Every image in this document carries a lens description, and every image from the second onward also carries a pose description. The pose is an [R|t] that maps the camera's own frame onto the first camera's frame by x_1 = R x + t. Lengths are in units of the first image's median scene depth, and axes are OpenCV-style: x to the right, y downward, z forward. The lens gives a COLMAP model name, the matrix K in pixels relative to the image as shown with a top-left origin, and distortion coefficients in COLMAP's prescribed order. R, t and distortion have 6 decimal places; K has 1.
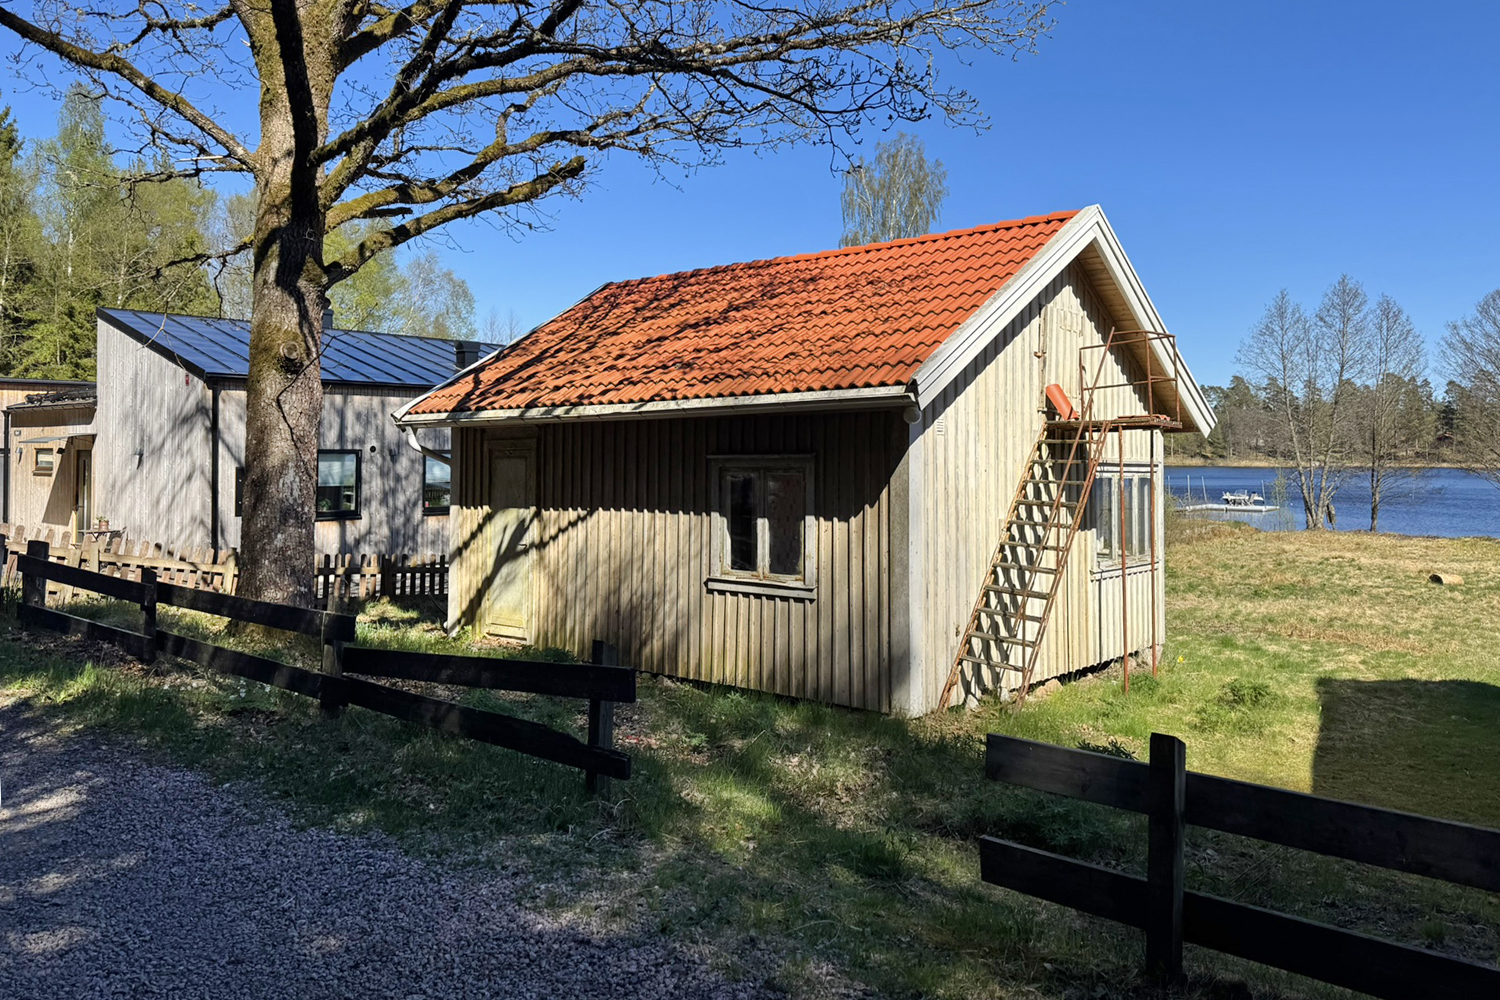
lens RADIAL K [[1075.7, 0, 768.0], [0, 1075.7, 417.3], [0, 0, 1]] dist [0.059398, -0.049816]
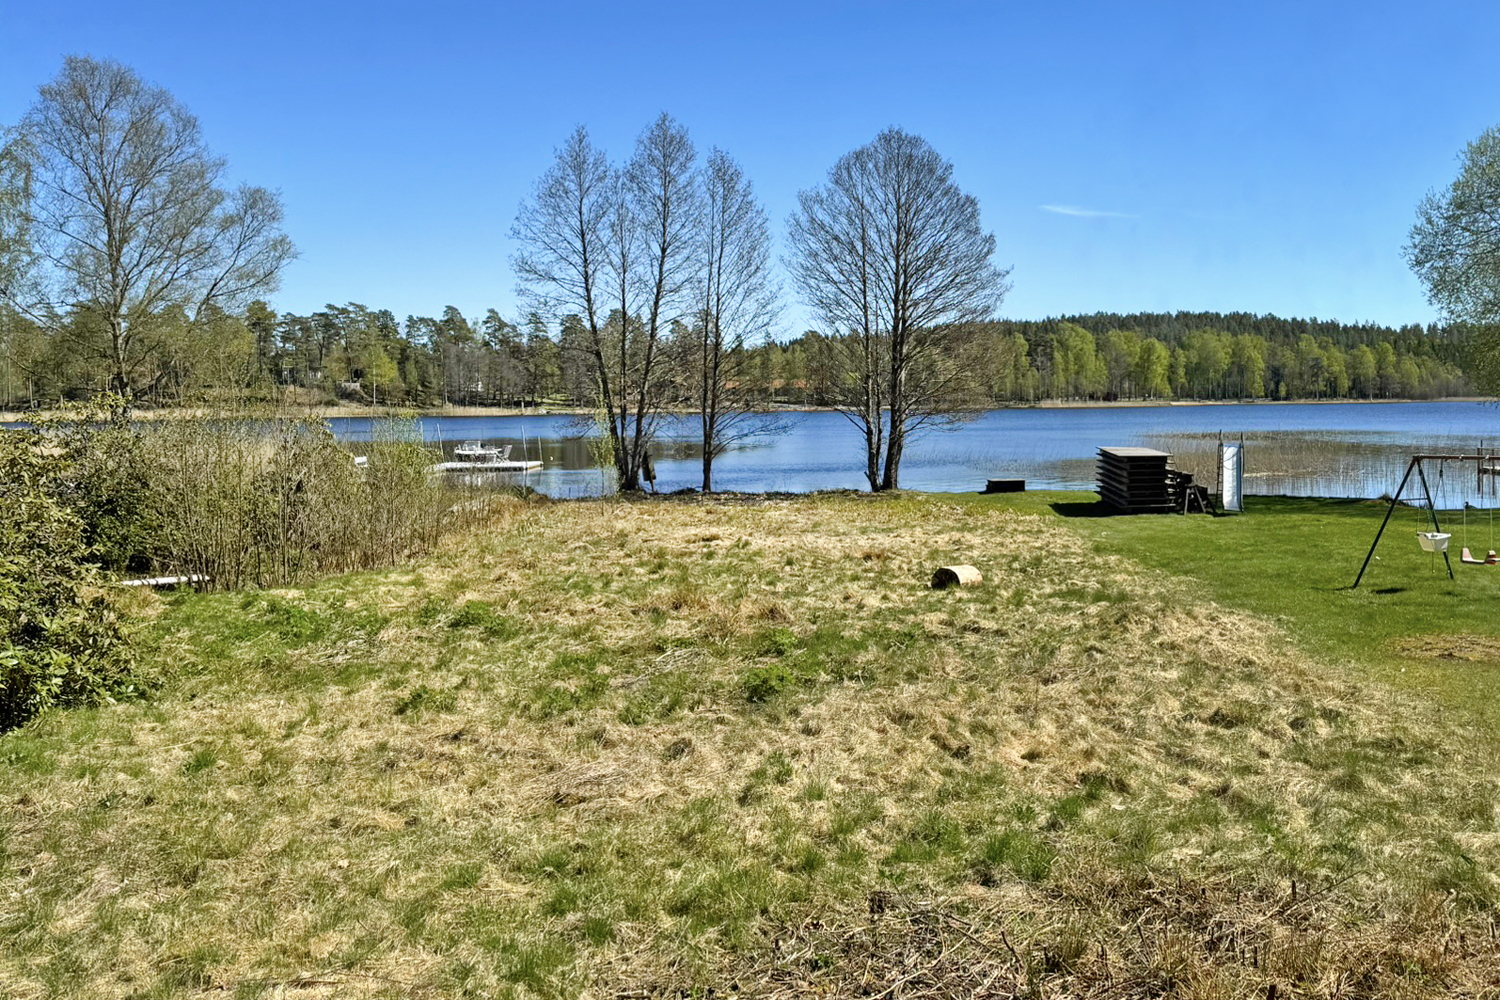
lens RADIAL K [[1357.2, 0, 847.1], [0, 1357.2, 439.1], [0, 0, 1]] dist [0.003323, -0.028569]
pose [[0.768524, -0.025106, 0.639328, 0.420603], [-0.012877, 0.998421, 0.054686, 0.133856], [-0.639691, -0.050260, 0.766987, 1.583995]]
